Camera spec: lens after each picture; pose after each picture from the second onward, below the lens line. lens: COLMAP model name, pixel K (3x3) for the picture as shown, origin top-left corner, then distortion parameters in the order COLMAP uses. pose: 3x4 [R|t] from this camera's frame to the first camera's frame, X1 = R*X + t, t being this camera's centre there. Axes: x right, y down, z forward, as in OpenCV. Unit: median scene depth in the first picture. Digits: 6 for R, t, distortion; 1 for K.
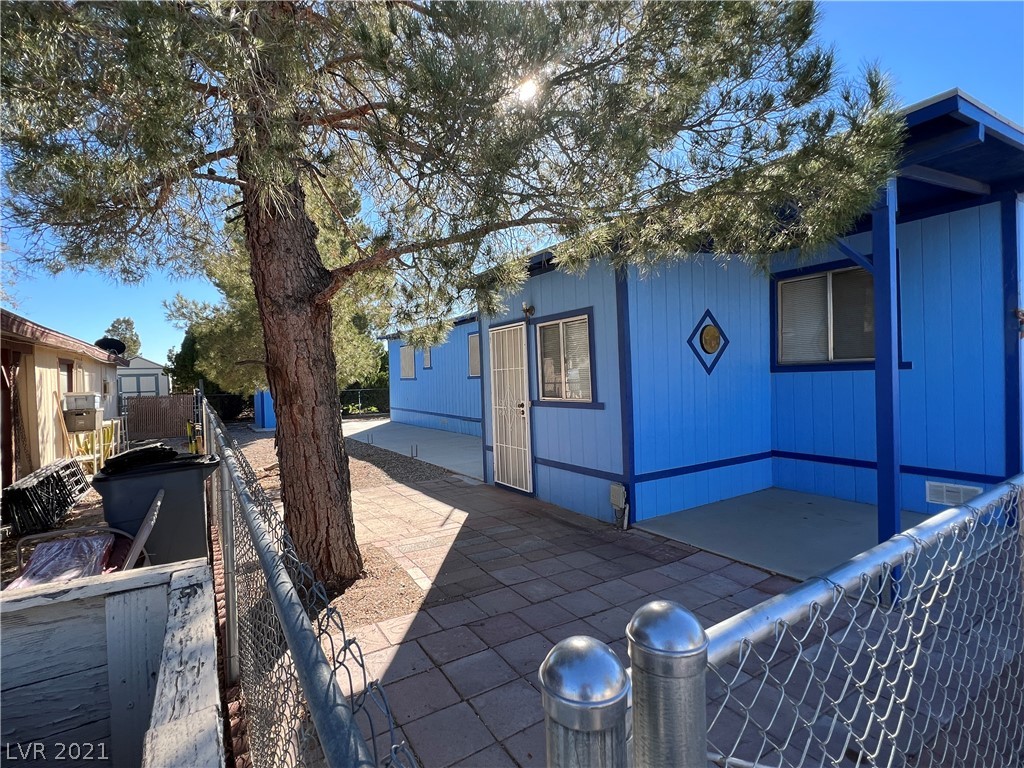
lens RADIAL K [[493.7, 0, 511.0], [0, 493.7, 388.1], [0, 0, 1]] dist [-0.002921, 0.001261]
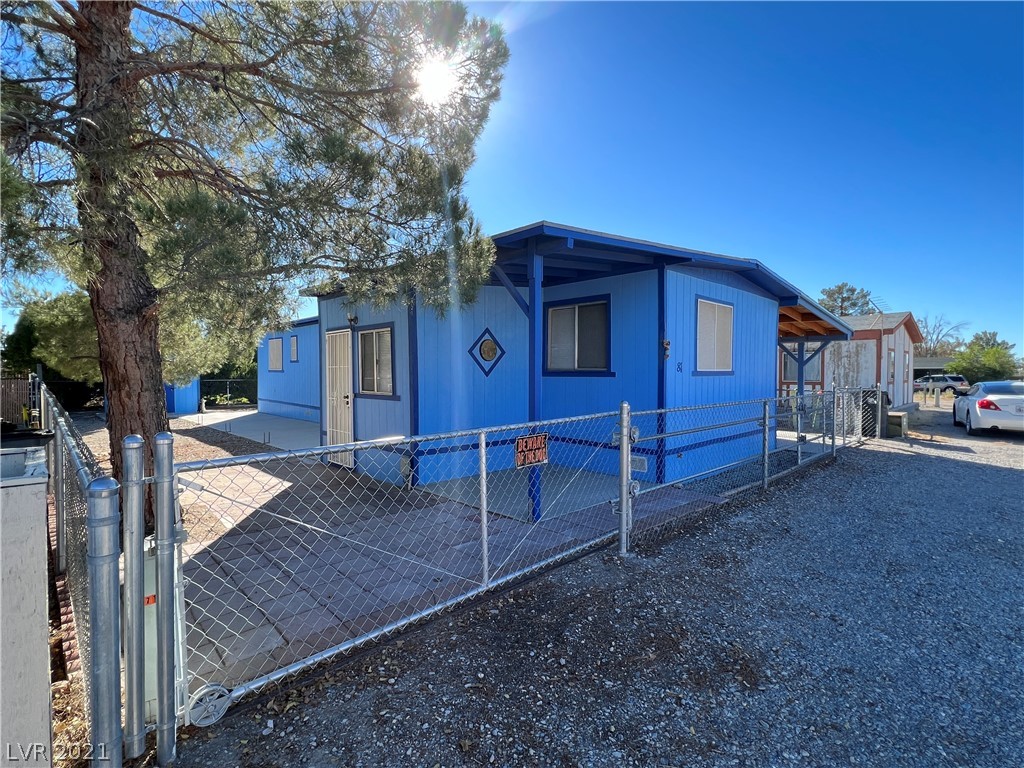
lens RADIAL K [[493.7, 0, 514.5], [0, 493.7, 385.3], [0, 0, 1]] dist [-0.002921, 0.001261]
pose [[0.978374, 0.026293, 0.205168, 0.192223], [-0.026772, 0.999641, -0.000439, -0.004625], [-0.205106, -0.005063, 0.978727, -0.308527]]
